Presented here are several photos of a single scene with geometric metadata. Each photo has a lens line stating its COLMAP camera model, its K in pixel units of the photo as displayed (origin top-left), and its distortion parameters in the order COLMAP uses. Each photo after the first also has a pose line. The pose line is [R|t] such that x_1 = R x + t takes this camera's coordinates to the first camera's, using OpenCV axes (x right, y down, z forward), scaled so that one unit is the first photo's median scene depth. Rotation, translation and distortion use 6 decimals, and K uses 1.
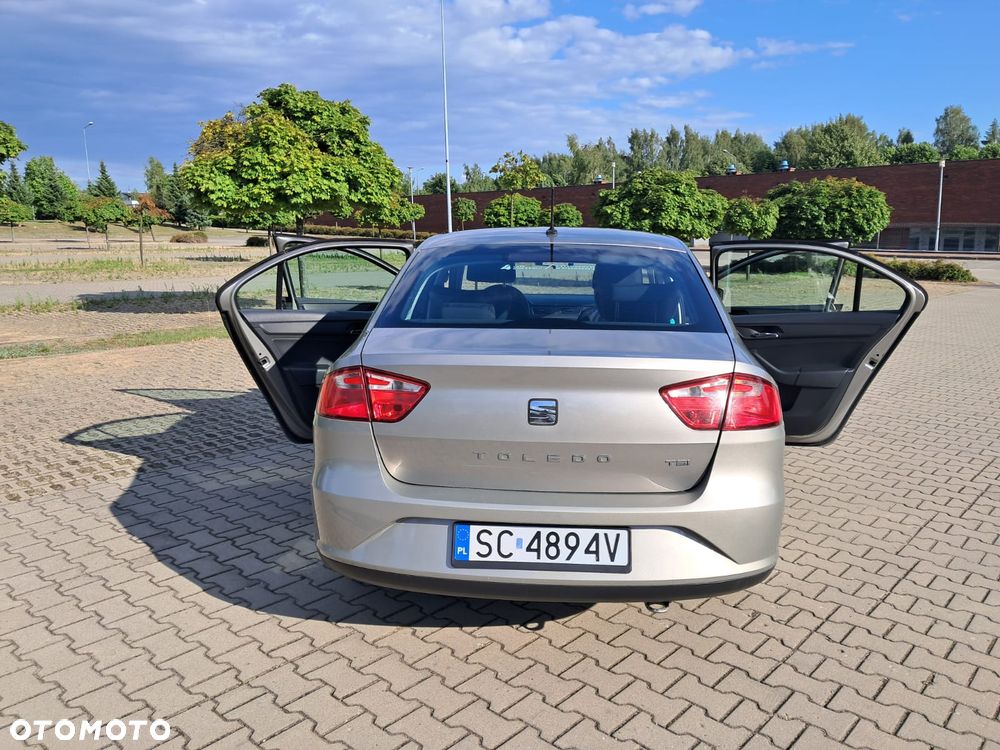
lens RADIAL K [[792.3, 0, 519.7], [0, 792.3, 375.1], [0, 0, 1]] dist [0.018943, -0.011040]
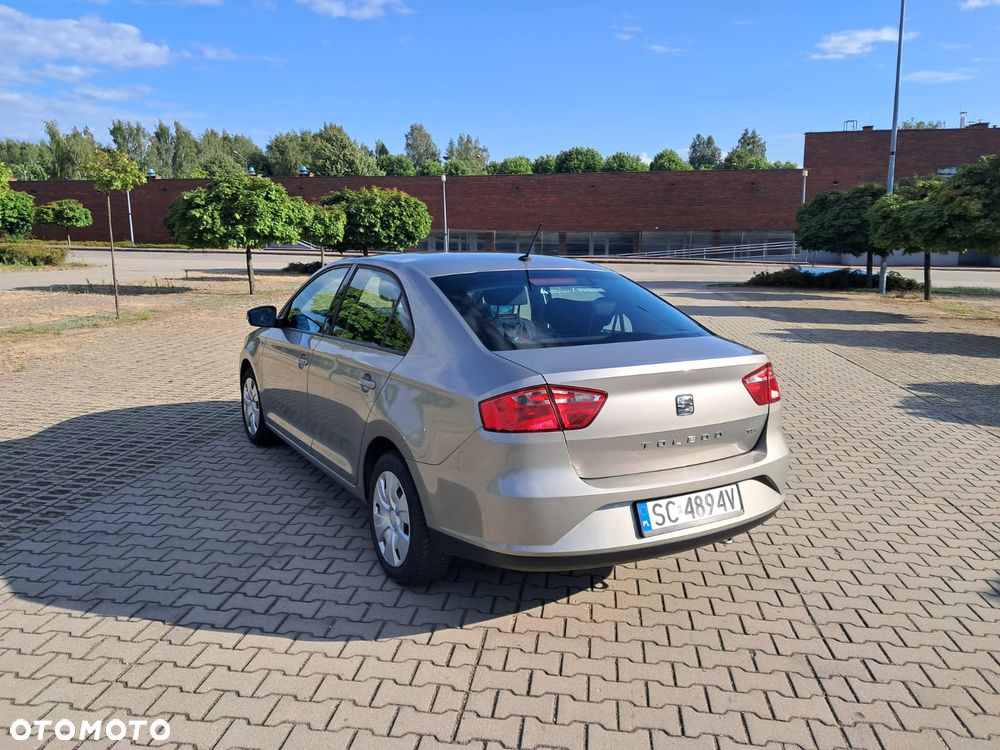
lens RADIAL K [[785.2, 0, 500.0], [0, 785.2, 375.0], [0, 0, 1]] dist [0.010968, -0.020014]
pose [[0.830234, -0.094198, 0.549398, -0.520003], [0.093545, 0.995185, 0.029270, -0.038586], [-0.549510, 0.027093, 0.835048, 0.050498]]
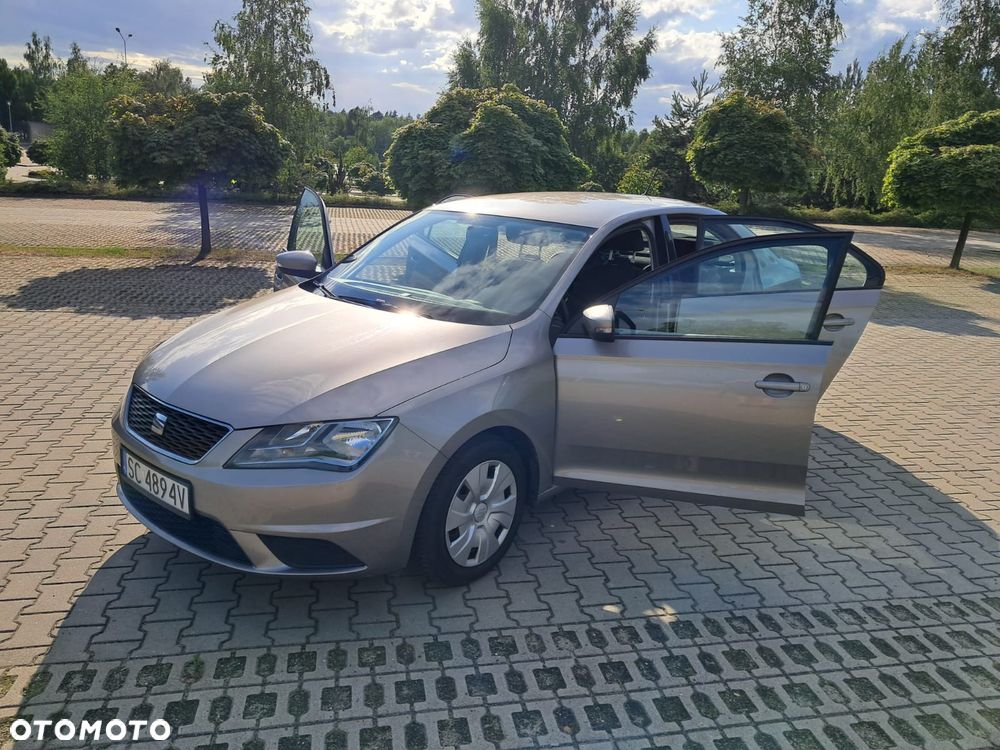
lens RADIAL K [[782.6, 0, 507.6], [0, 782.6, 369.5], [0, 0, 1]] dist [0.018134, -0.015337]
pose [[-0.797084, -0.197257, 0.570742, -0.537777], [0.055760, 0.917064, 0.394823, -0.391680], [-0.601288, 0.346532, -0.719978, 1.895470]]
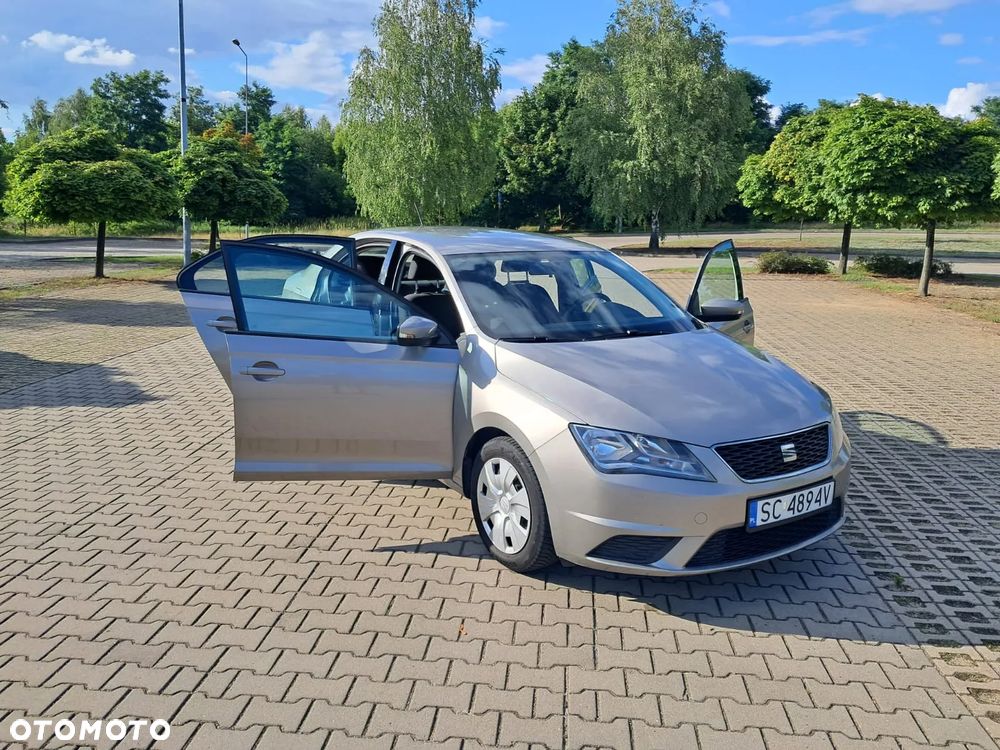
lens RADIAL K [[782.6, 0, 507.6], [0, 782.6, 369.5], [0, 0, 1]] dist [0.018134, -0.015337]
pose [[-0.808579, 0.090020, -0.581460, 0.722226], [-0.135838, 0.932971, 0.333337, -0.386277], [0.572492, 0.348514, -0.742153, 1.980654]]
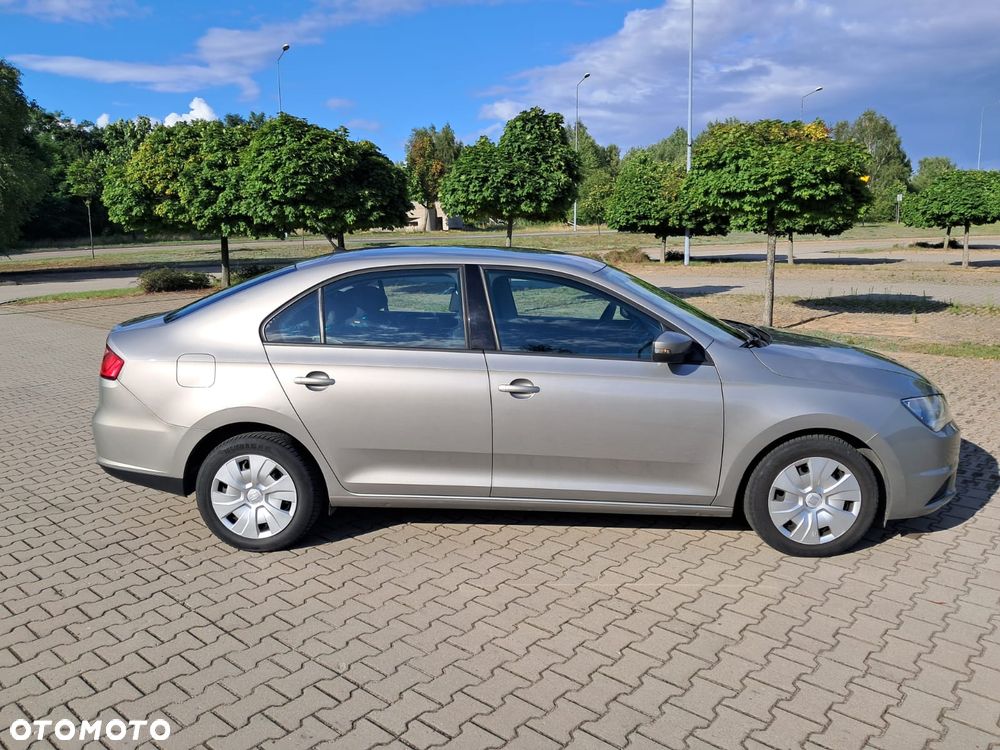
lens RADIAL K [[789.6, 0, 497.7], [0, 789.6, 370.0], [0, 0, 1]] dist [0.005828, 0.005319]
pose [[-0.014872, 0.168733, -0.985550, 1.102222], [-0.166337, 0.971507, 0.168839, -0.206302], [0.985957, 0.166445, 0.013619, 1.035776]]
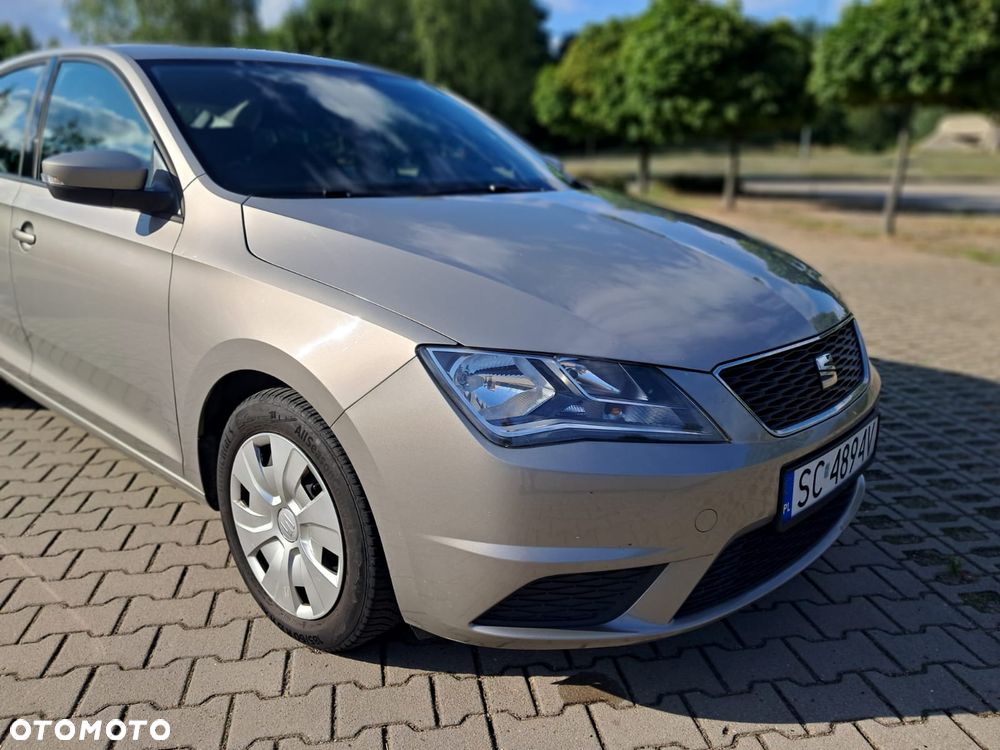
lens RADIAL K [[801.3, 0, 495.1], [0, 801.3, 373.6], [0, 0, 1]] dist [-0.067863, 0.117707]
pose [[-0.637476, 0.190184, -0.746629, 0.485529], [-0.155637, 0.917292, 0.366541, -0.219416], [0.754587, 0.349864, -0.555152, 1.703037]]
